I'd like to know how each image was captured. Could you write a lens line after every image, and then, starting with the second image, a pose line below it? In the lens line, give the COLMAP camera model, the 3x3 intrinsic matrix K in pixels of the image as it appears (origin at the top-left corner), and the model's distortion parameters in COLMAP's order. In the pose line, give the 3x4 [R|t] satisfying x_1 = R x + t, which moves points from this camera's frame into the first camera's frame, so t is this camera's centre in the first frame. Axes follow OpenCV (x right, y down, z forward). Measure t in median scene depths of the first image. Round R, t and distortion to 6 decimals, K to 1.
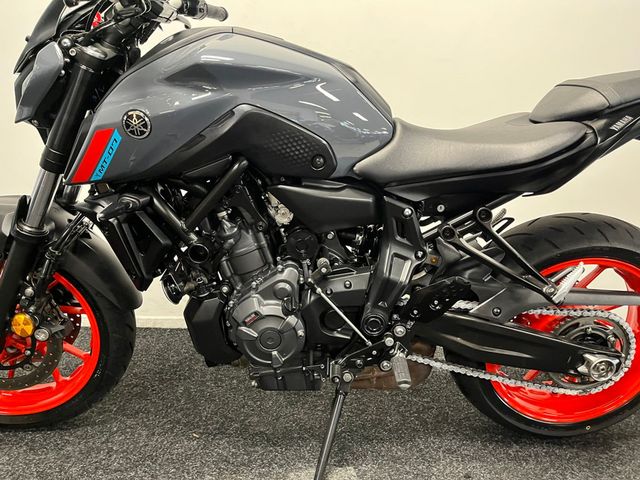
lens RADIAL K [[474.5, 0, 324.8], [0, 474.5, 233.3], [0, 0, 1]] dist [0.067153, -0.095021]
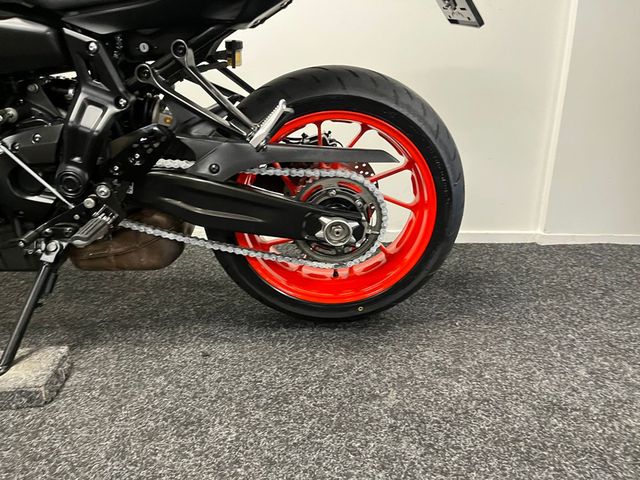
lens RADIAL K [[480.2, 0, 327.3], [0, 480.2, 233.5], [0, 0, 1]] dist [0.031865, -0.003643]
pose [[0.999794, -0.014943, 0.013714, 0.566045], [0.013778, 0.996579, 0.081484, 0.218587], [-0.014885, -0.081279, 0.996580, 0.100082]]
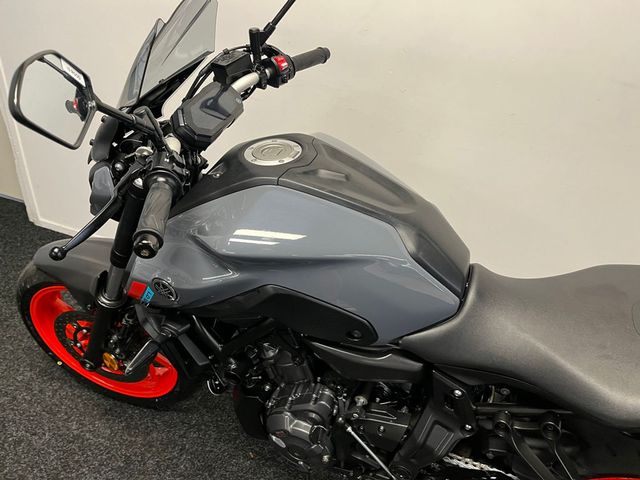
lens RADIAL K [[480.2, 0, 327.3], [0, 480.2, 233.5], [0, 0, 1]] dist [0.031865, -0.003643]
pose [[0.926861, 0.224113, -0.301167, 0.151111], [-0.120188, 0.937173, 0.327508, -0.560982], [0.355645, -0.267357, 0.895565, 0.211701]]
